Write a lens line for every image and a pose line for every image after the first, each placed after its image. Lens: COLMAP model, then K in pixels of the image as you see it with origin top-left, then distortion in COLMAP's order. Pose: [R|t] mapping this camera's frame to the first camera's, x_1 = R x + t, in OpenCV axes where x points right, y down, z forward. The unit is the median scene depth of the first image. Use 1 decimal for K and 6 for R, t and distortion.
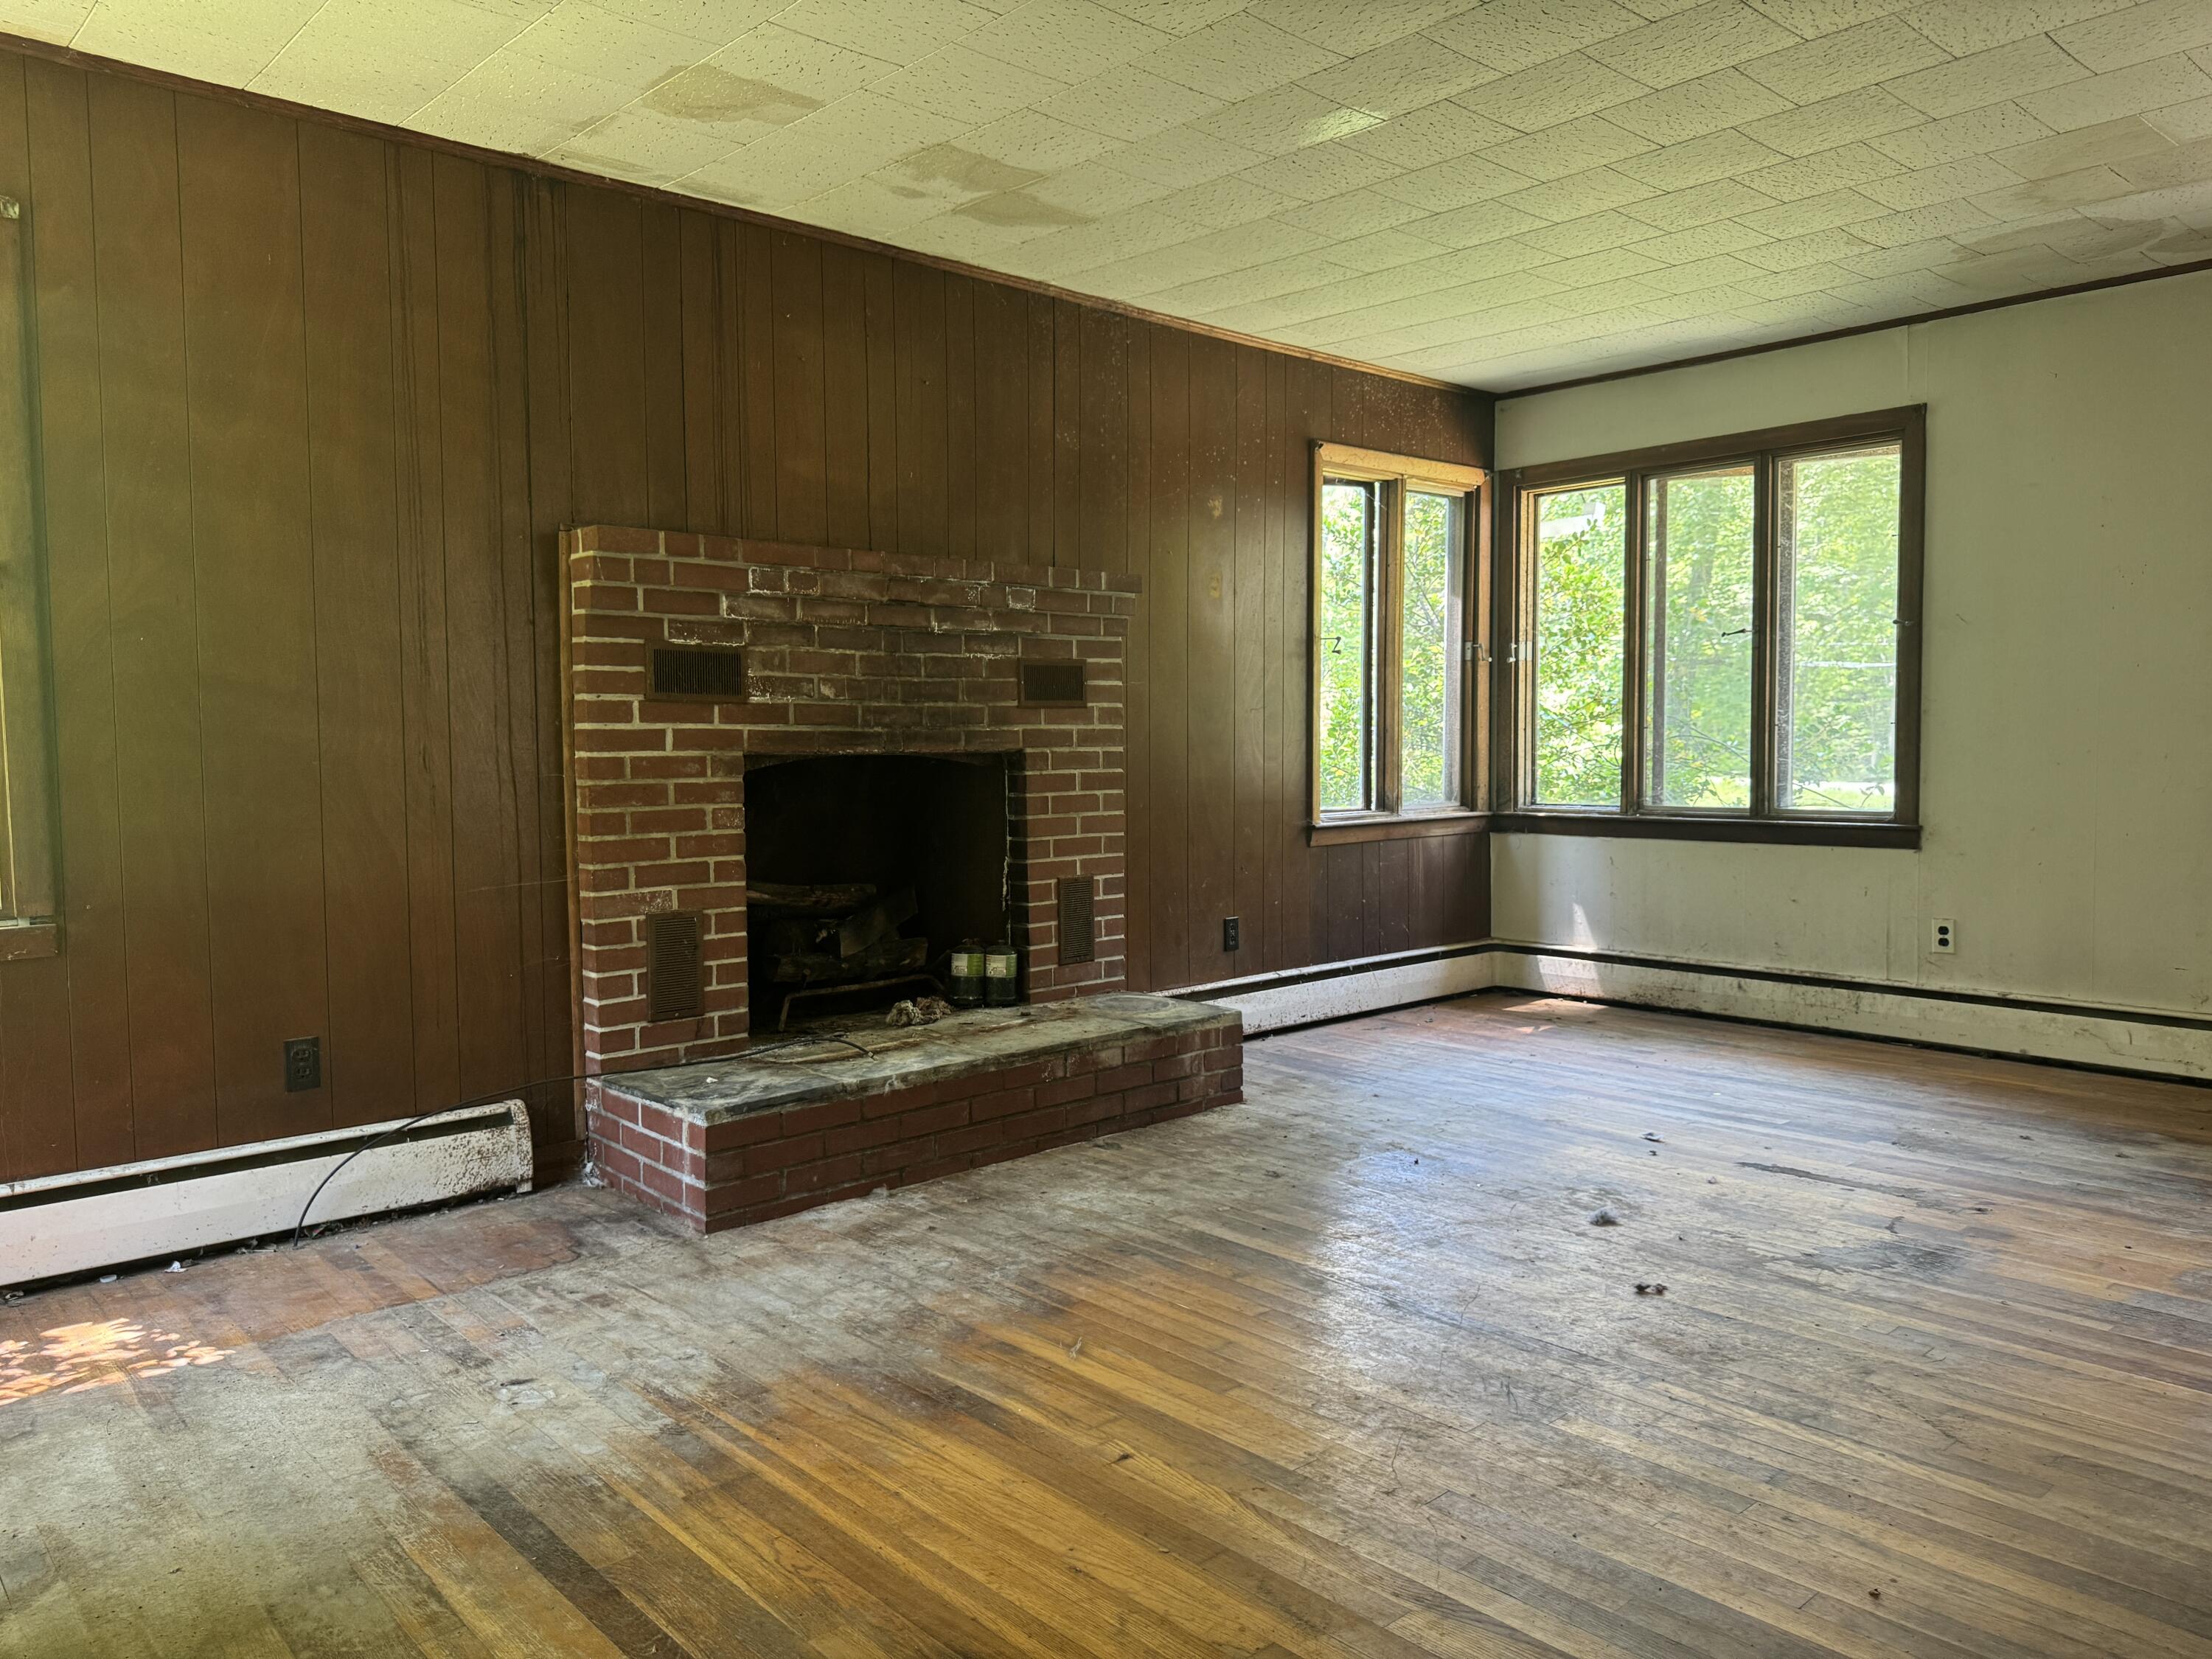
lens RADIAL K [[1545.4, 0, 1109.4], [0, 1545.4, 838.3], [0, 0, 1]] dist [0.106203, -0.174460]
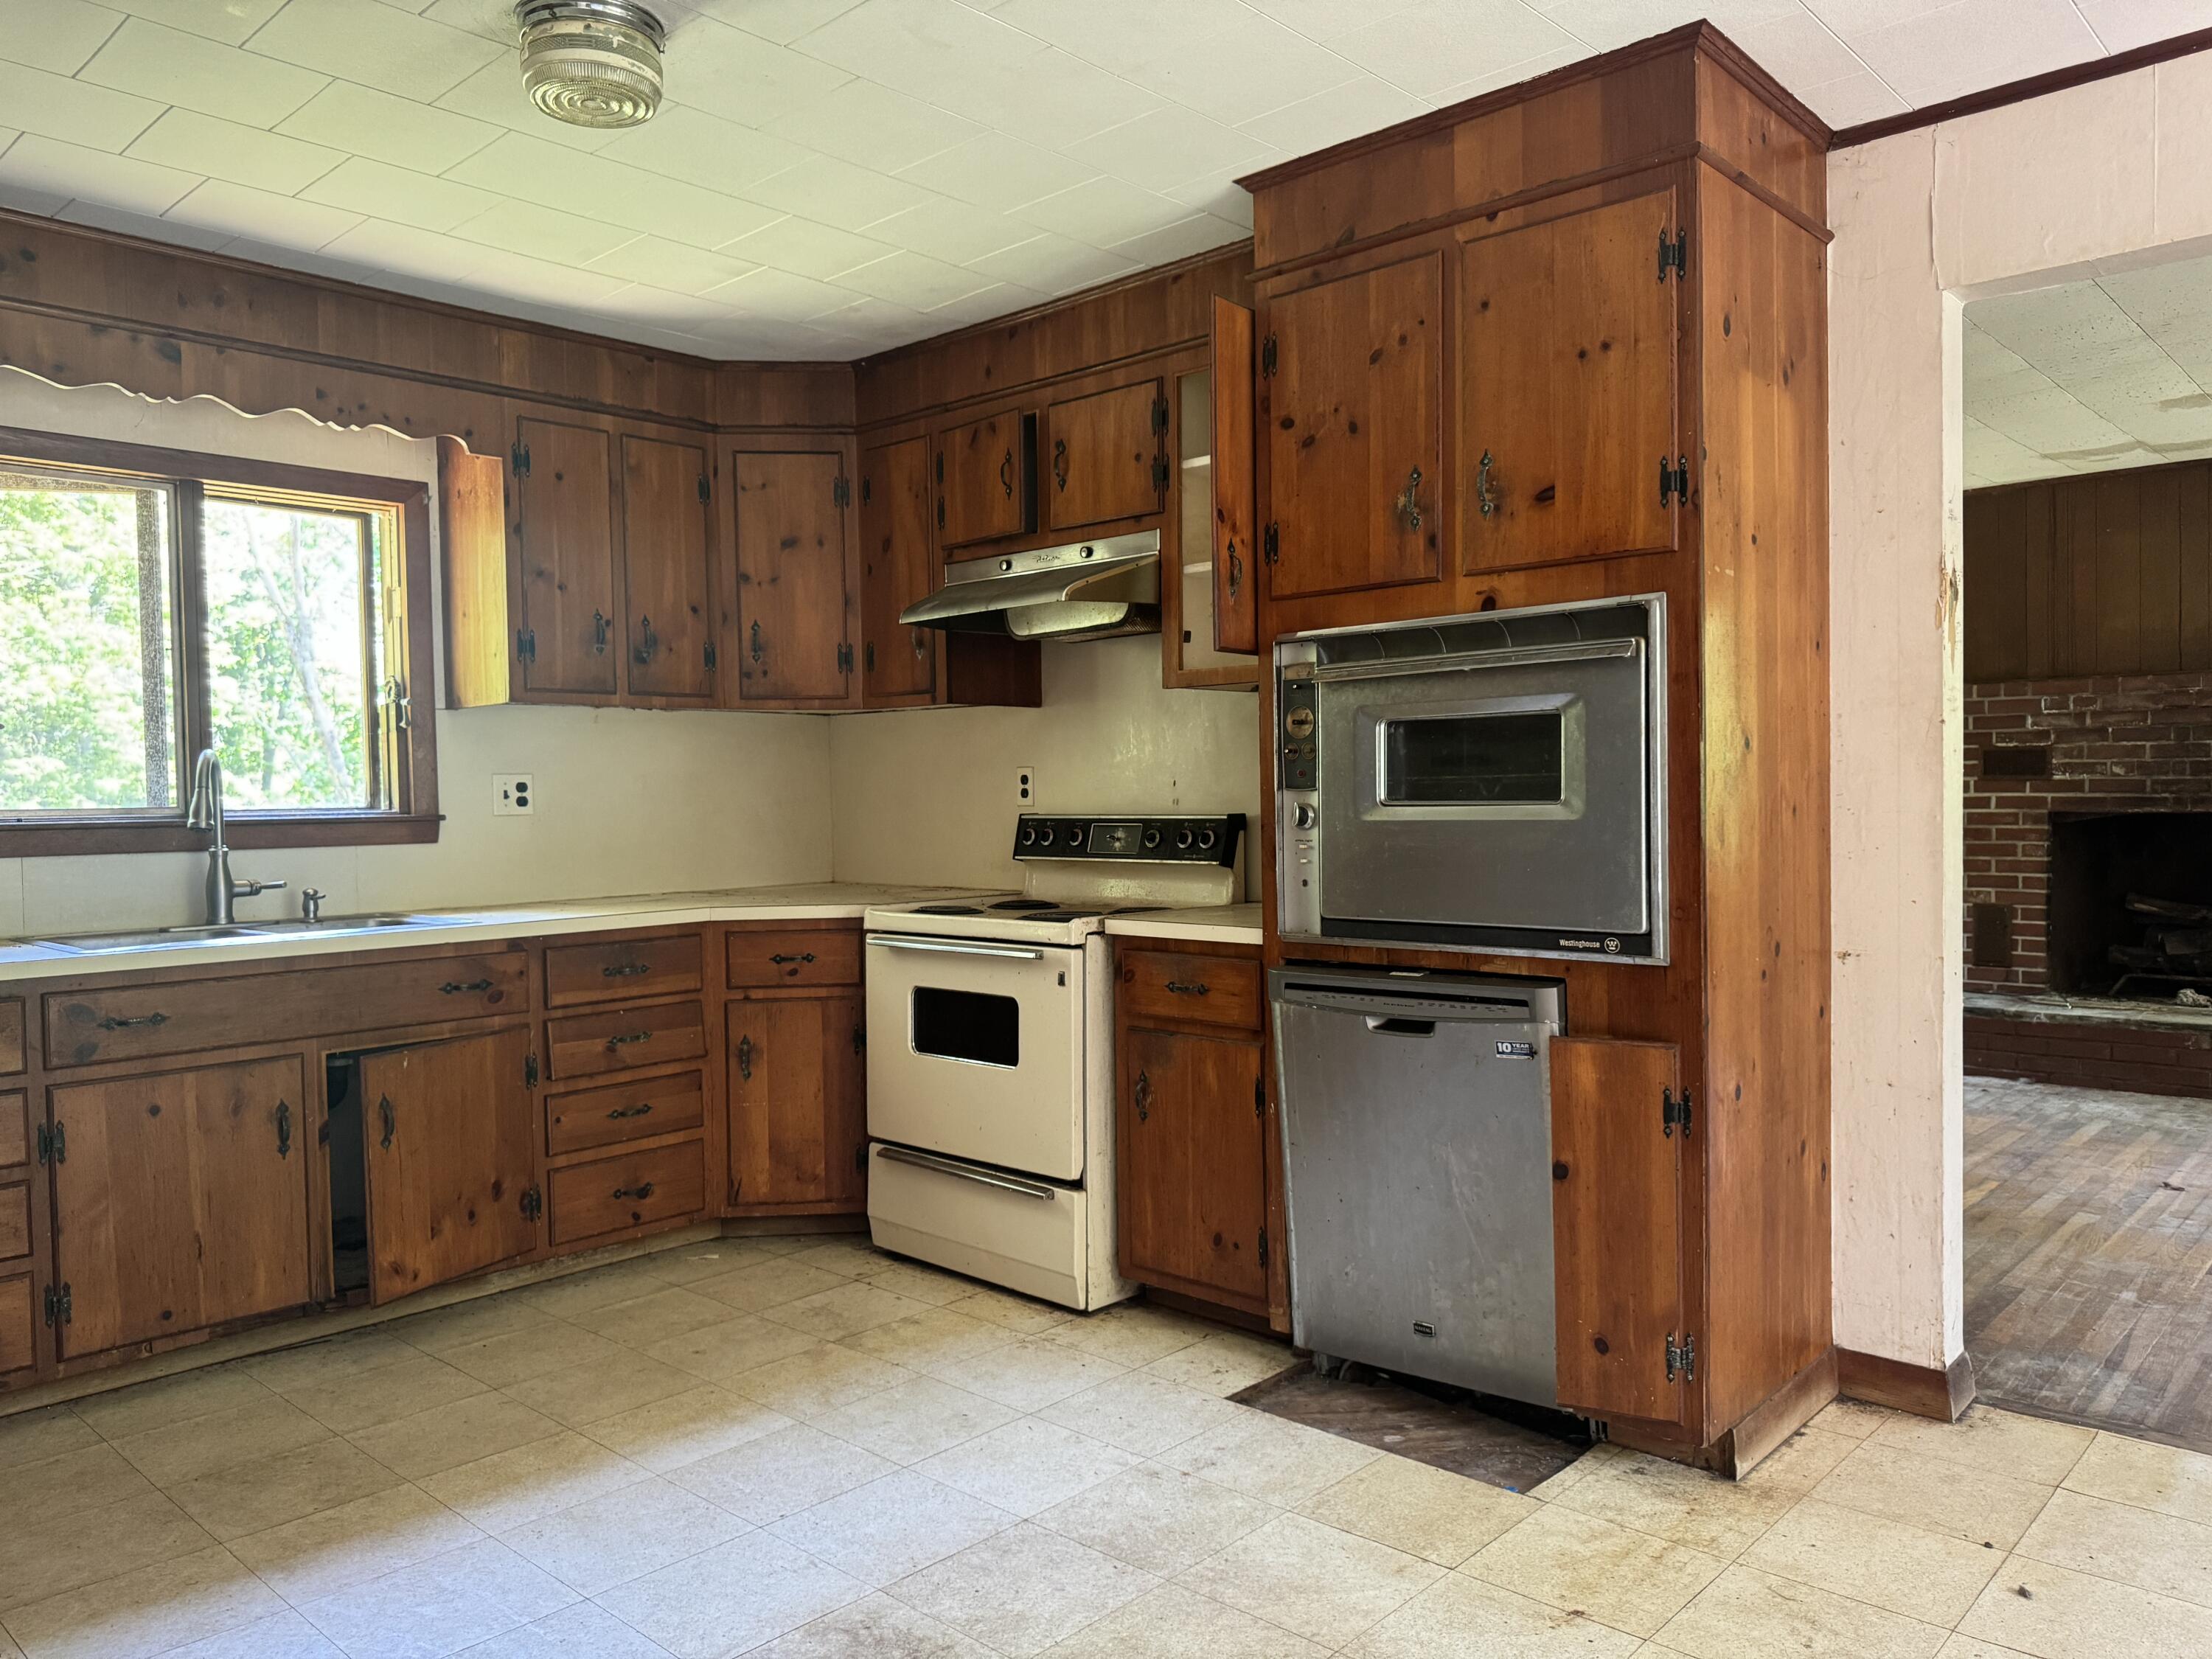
lens RADIAL K [[1572.4, 0, 1097.8], [0, 1572.4, 831.6], [0, 0, 1]] dist [0.021569, -0.032289]
pose [[0.090441, 0.034007, -0.995321, 1.283374], [-0.048797, 0.998368, 0.029677, -0.033283], [0.994706, 0.045884, 0.091952, -0.126397]]
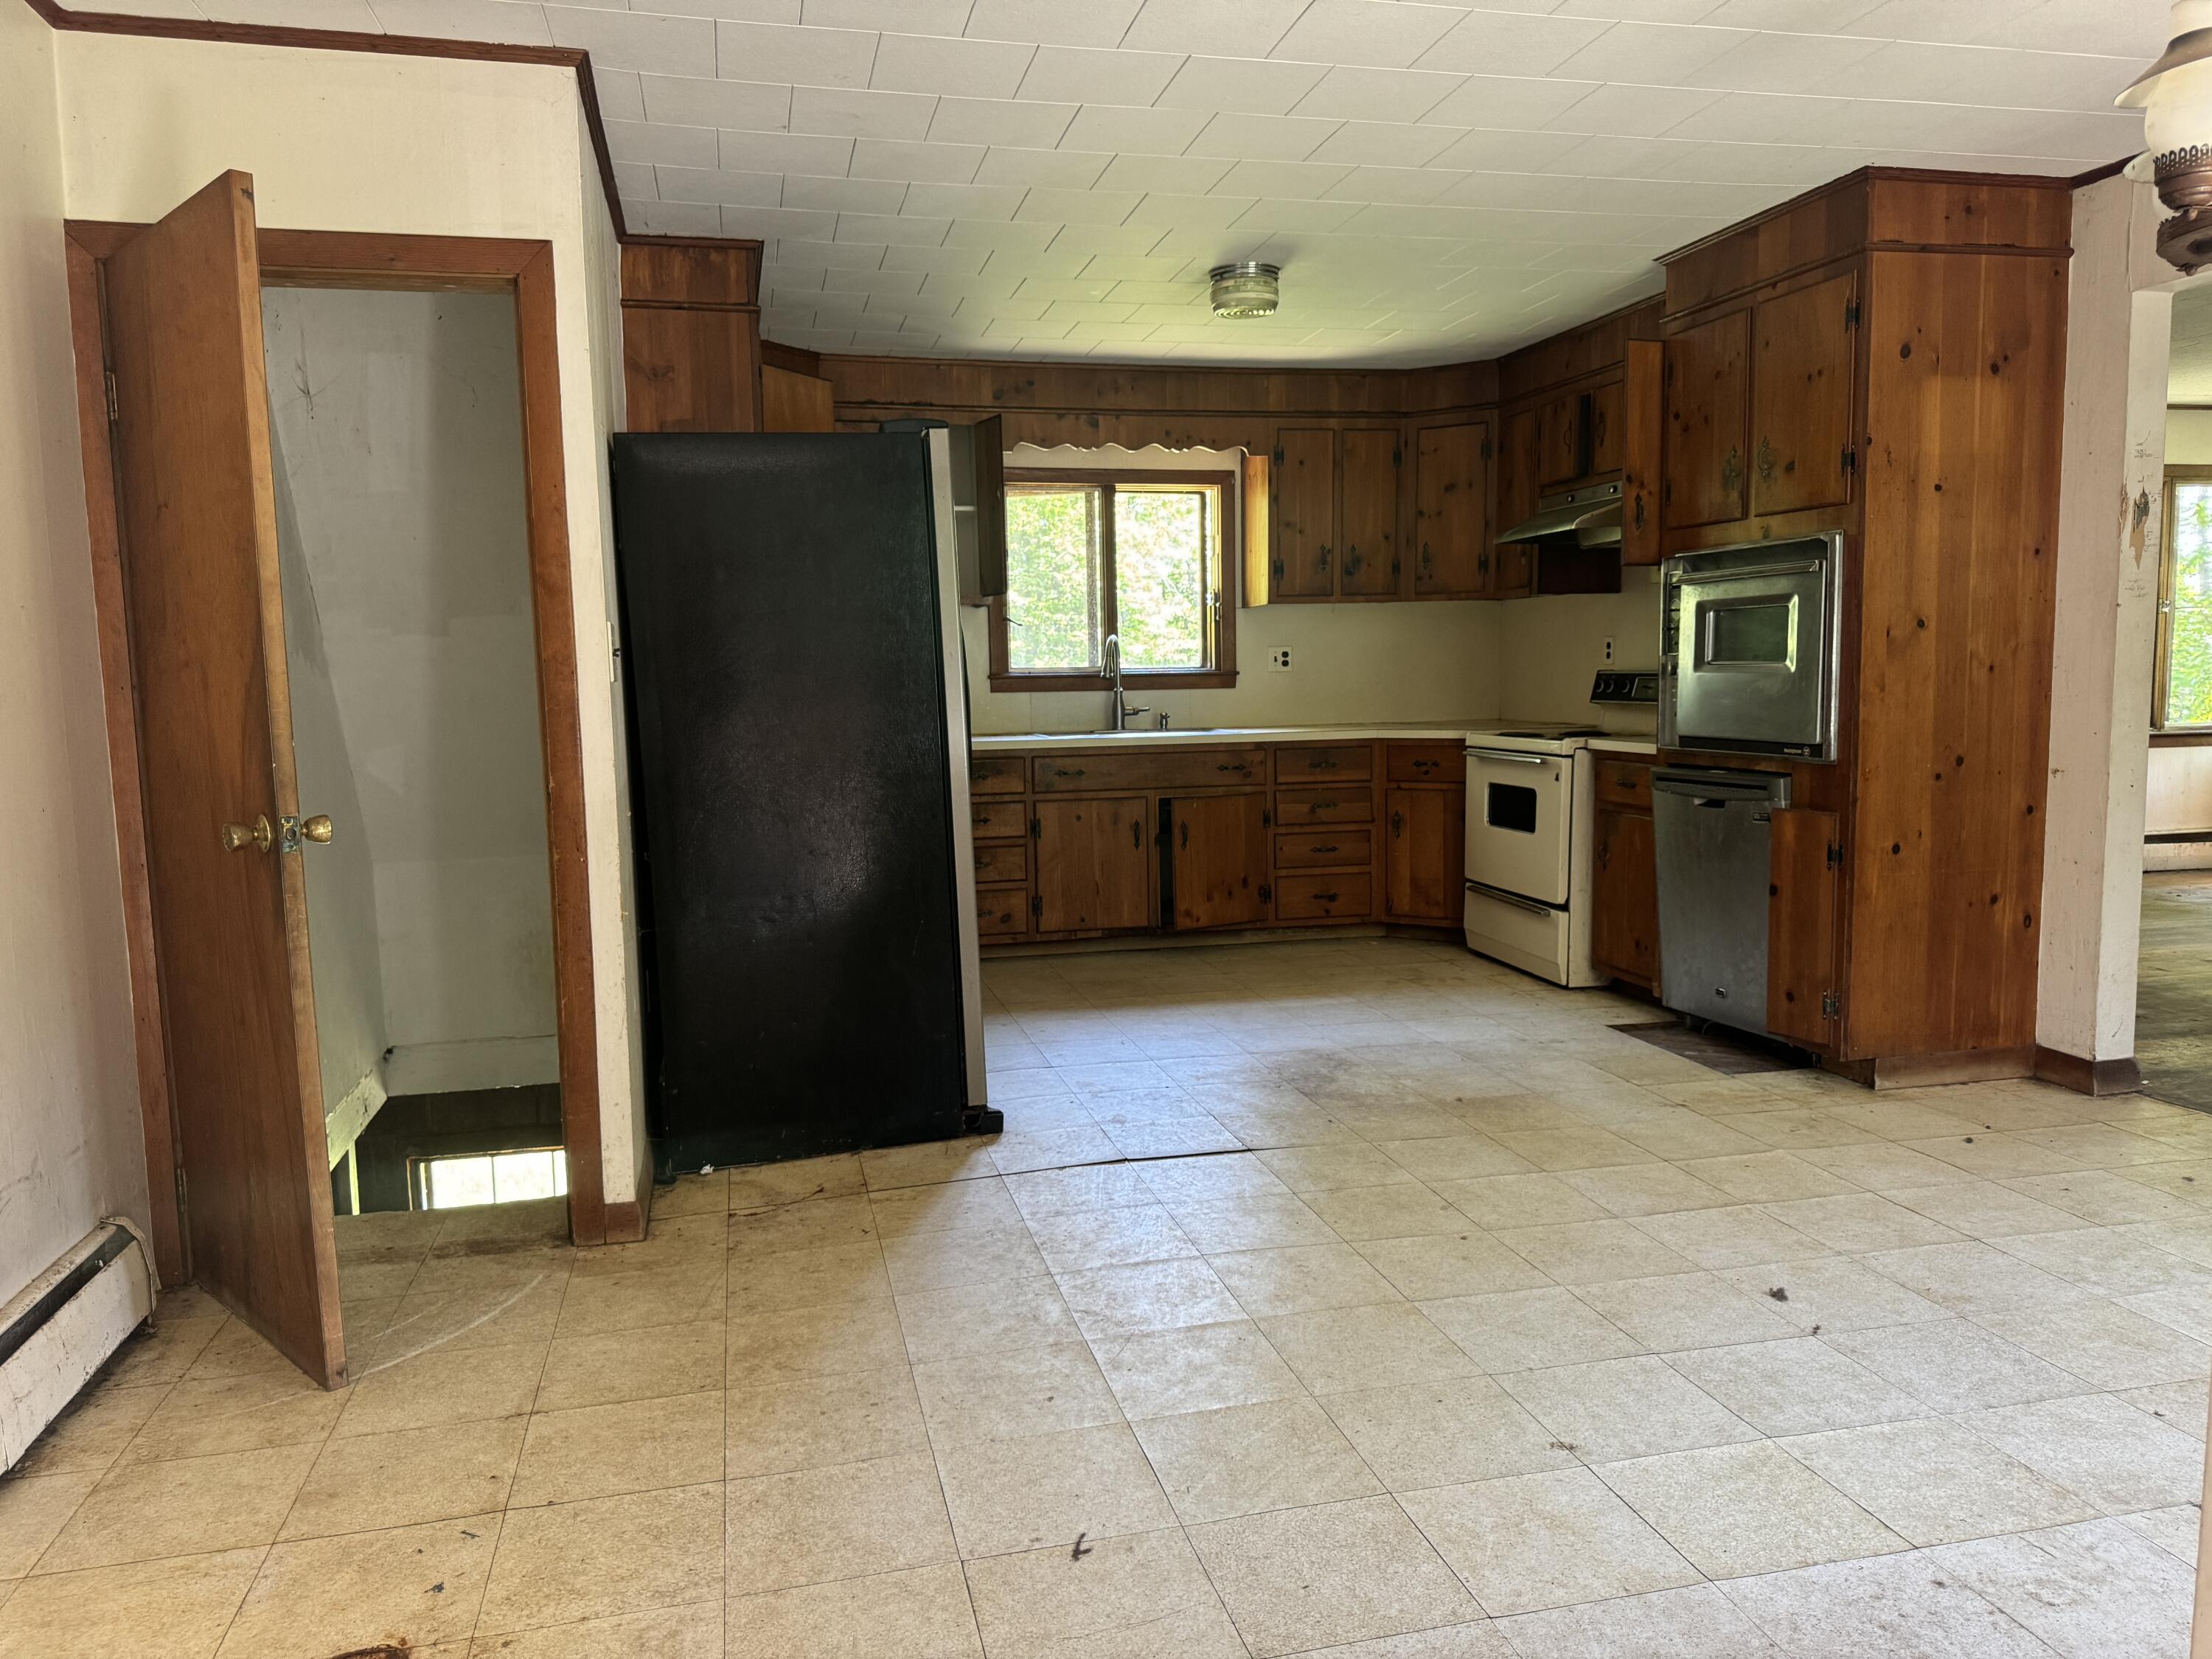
lens RADIAL K [[1545.4, 0, 1109.4], [0, 1545.4, 838.3], [0, 0, 1]] dist [0.106203, -0.174460]
pose [[-0.475975, 0.113333, -0.872126, 1.801397], [-0.036045, 0.988315, 0.148104, -0.058644], [0.878720, 0.101929, -0.466328, 0.236043]]
